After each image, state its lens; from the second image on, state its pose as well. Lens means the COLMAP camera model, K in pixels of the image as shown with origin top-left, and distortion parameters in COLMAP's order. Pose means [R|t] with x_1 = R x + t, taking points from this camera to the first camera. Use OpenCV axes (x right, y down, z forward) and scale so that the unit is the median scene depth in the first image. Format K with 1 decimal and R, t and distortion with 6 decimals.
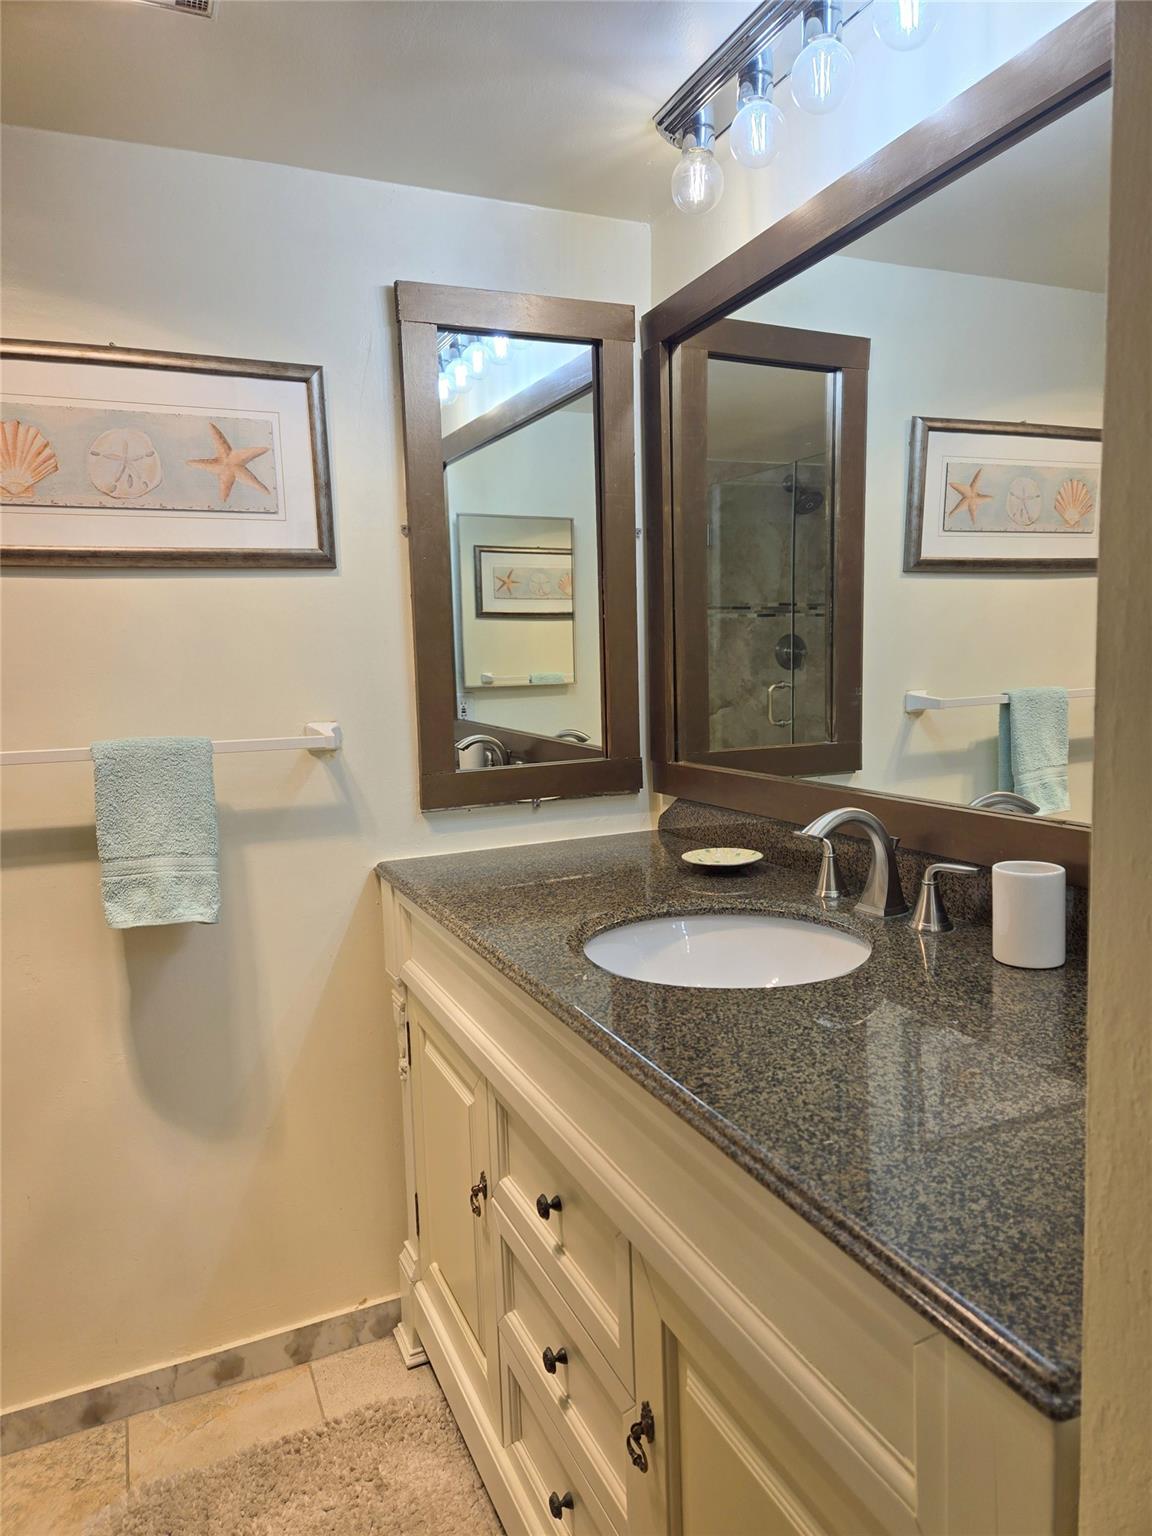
lens RADIAL K [[1020.7, 0, 581.7], [0, 1020.7, 773.4], [0, 0, 1]] dist [0.082665, -0.068530]
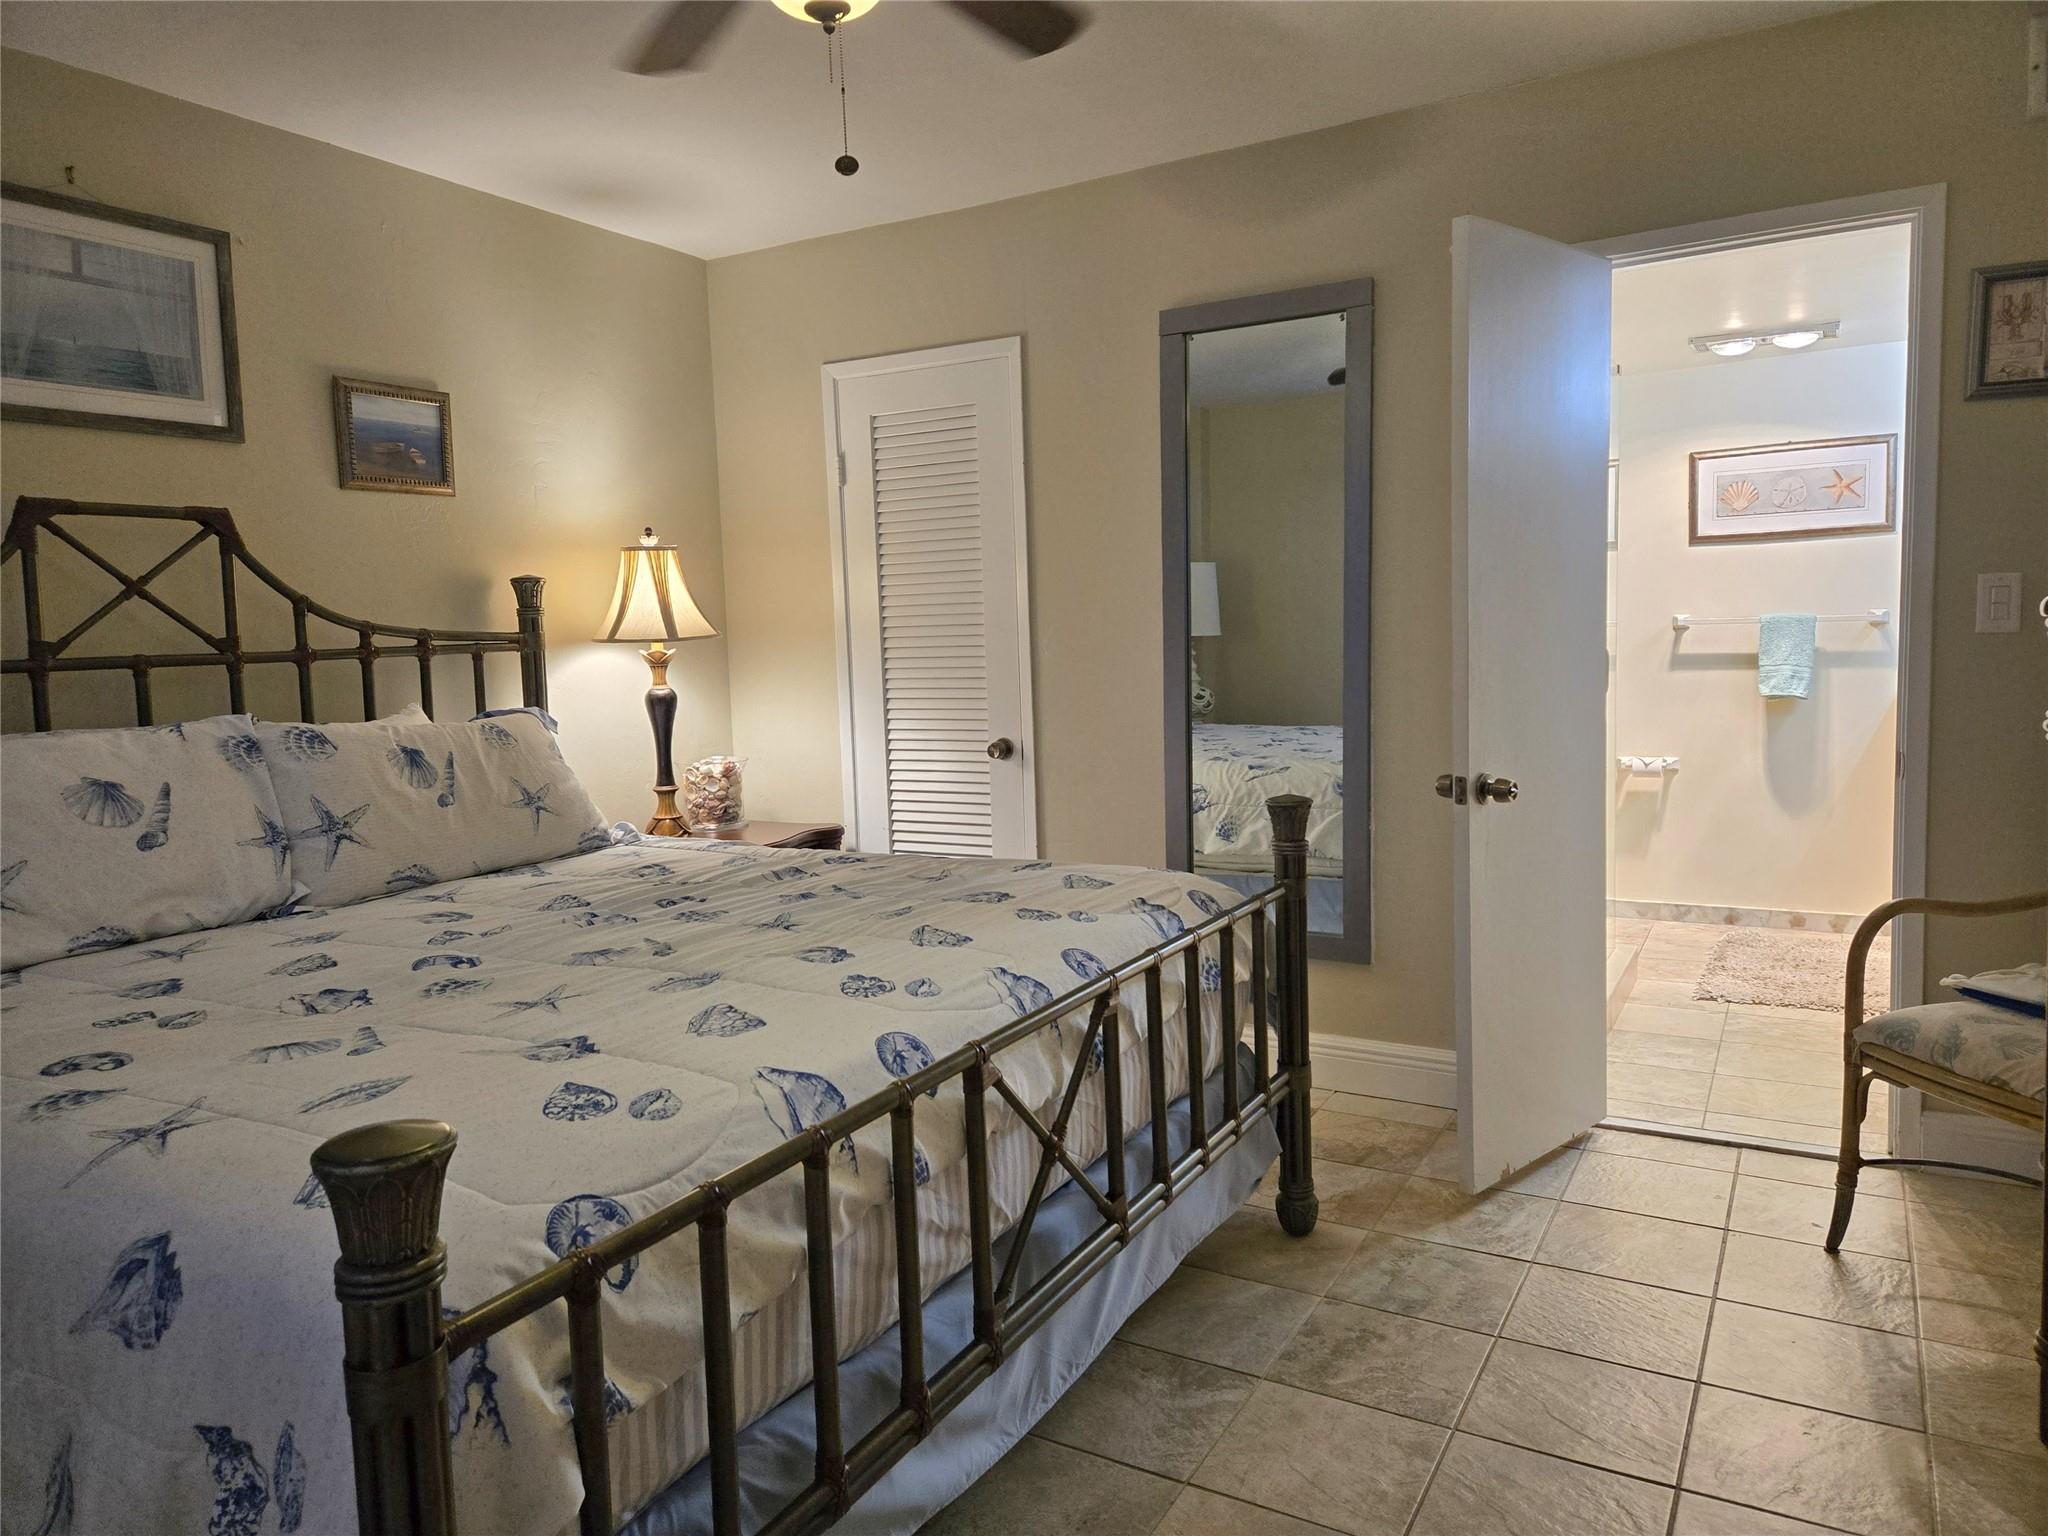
lens RADIAL K [[1361.0, 0, 1029.6], [0, 1361.0, 756.5], [0, 0, 1]] dist [0.082665, -0.068530]
pose [[0.591200, 0.087661, -0.801747, 1.016685], [-0.078944, 0.995592, 0.050643, 0.242096], [0.802652, 0.033353, 0.595514, -2.029781]]
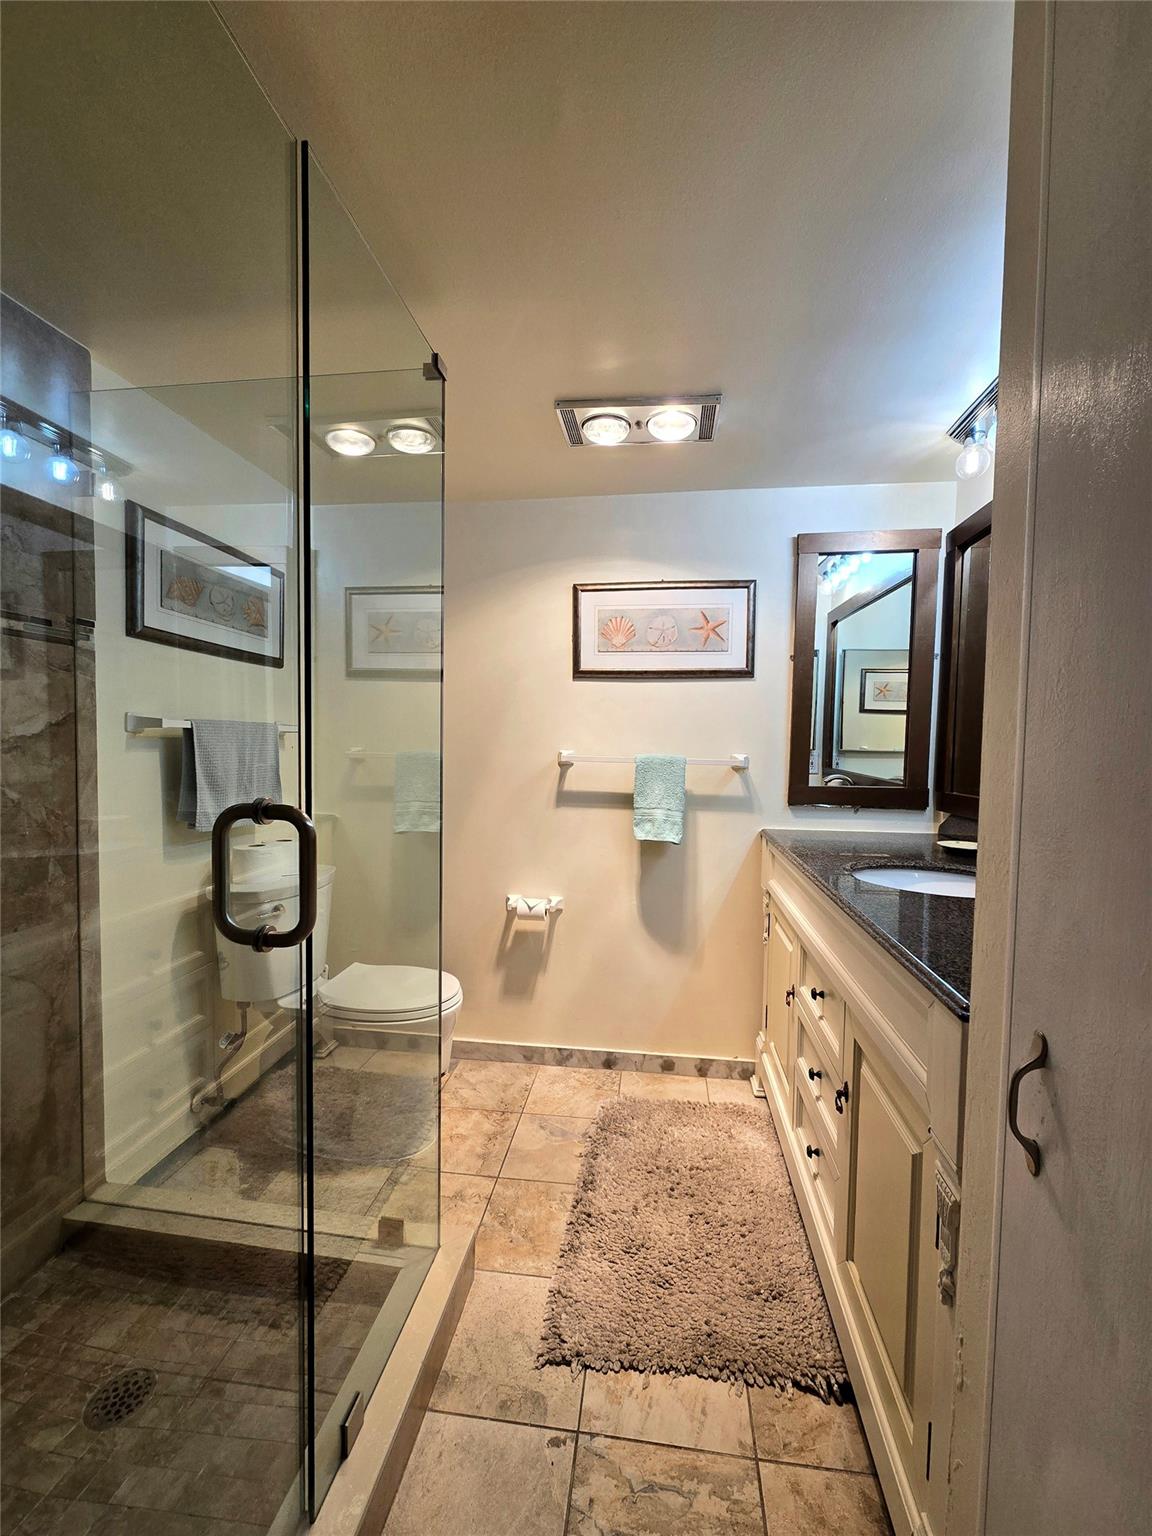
lens RADIAL K [[631.1, 0, 582.4], [0, 631.1, 774.2], [0, 0, 1]] dist [-0.001976, 0.001209]
pose [[0.852815, 0.071757, -0.517260, 0.128030], [-0.103137, 0.994148, -0.032132, 0.062868], [0.511927, 0.080751, 0.855225, -0.206750]]
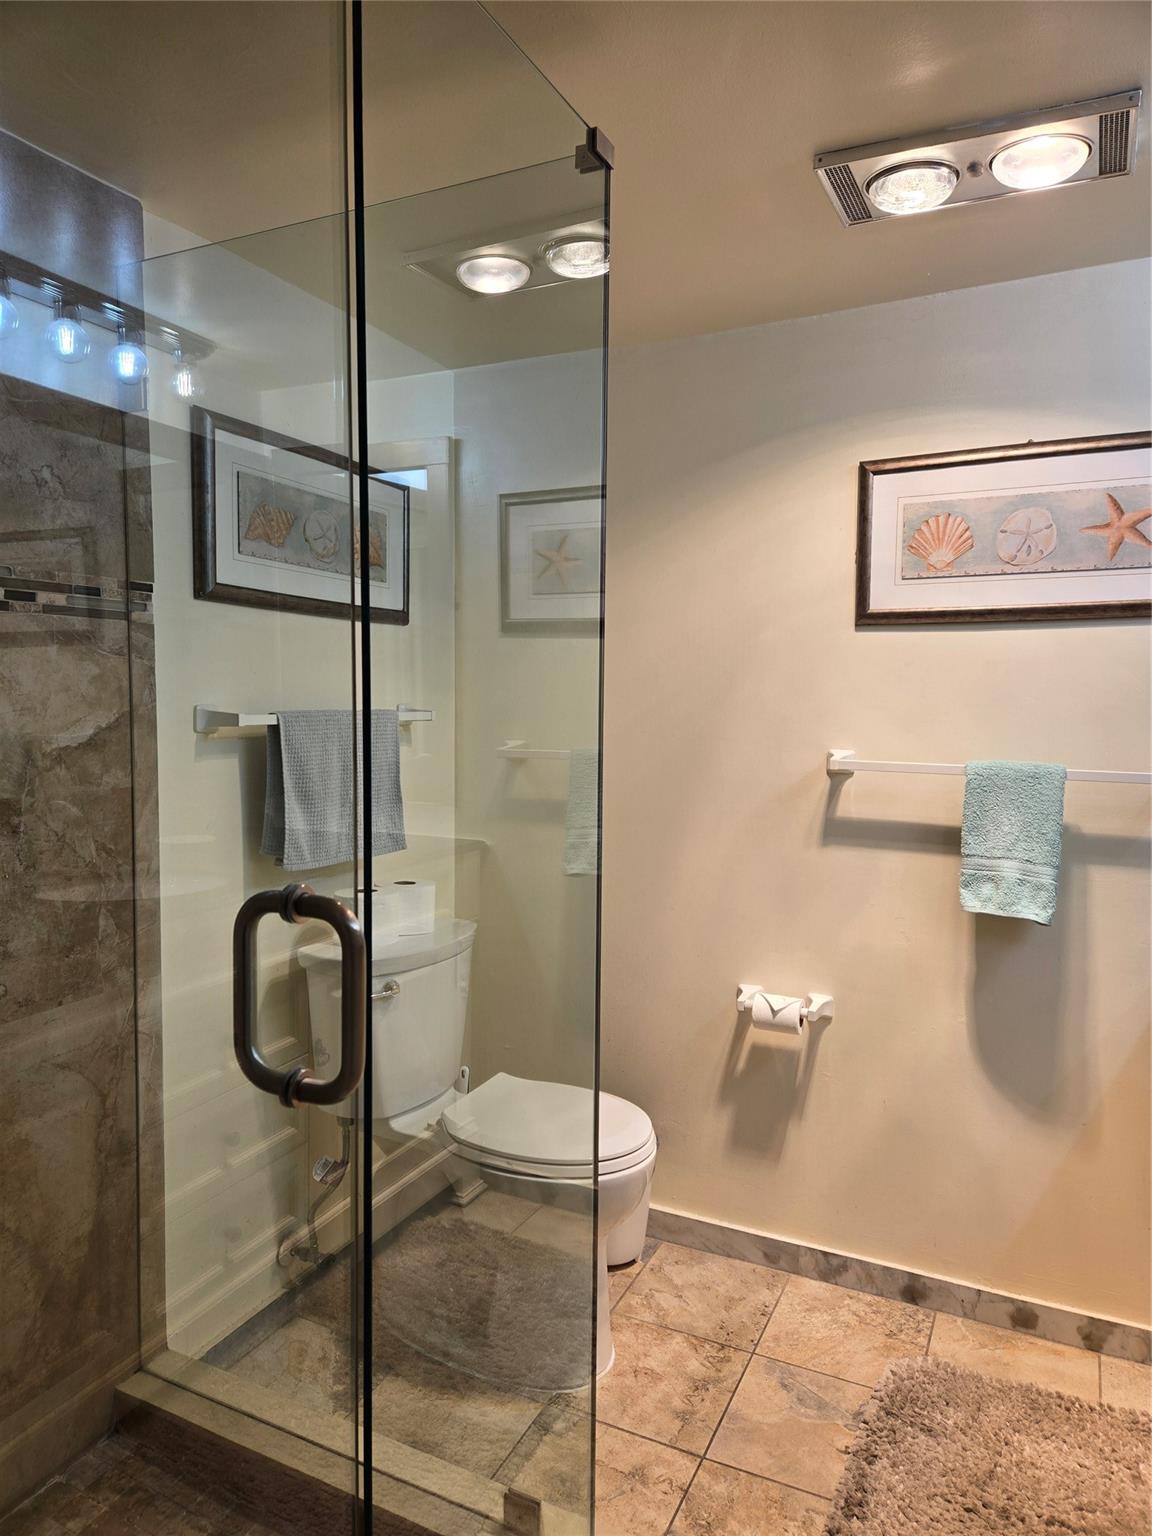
lens RADIAL K [[1020.7, 0, 576.4], [0, 1020.7, 780.0], [0, 0, 1]] dist [0.082665, -0.068530]
pose [[0.642682, 0.101641, -0.759361, 0.166730], [-0.117904, 0.992475, 0.033056, 0.007004], [0.757006, 0.068288, 0.649830, -0.164330]]
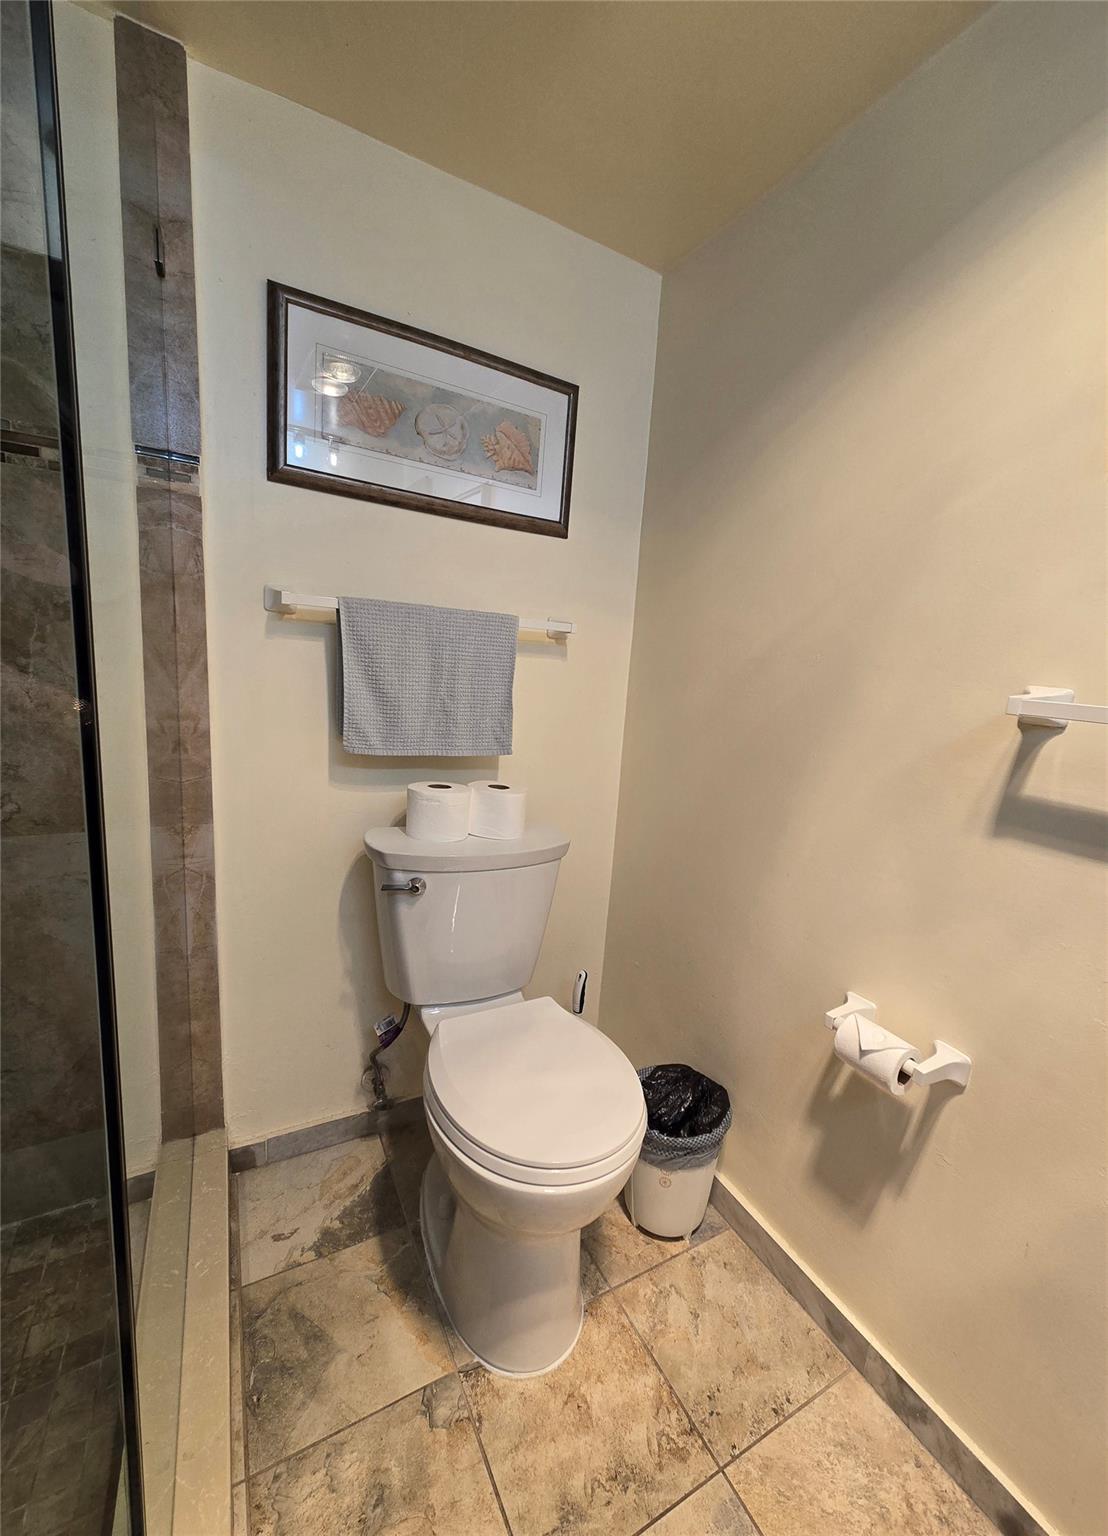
lens RADIAL K [[630.3, 0, 578.8], [0, 630.3, 771.9], [0, 0, 1]] dist [0.001353, -0.001524]
pose [[0.096305, 0.213711, -0.972138, -0.152502], [-0.191658, 0.962383, 0.192580, 0.010980], [0.976726, 0.167771, 0.133641, 0.513488]]
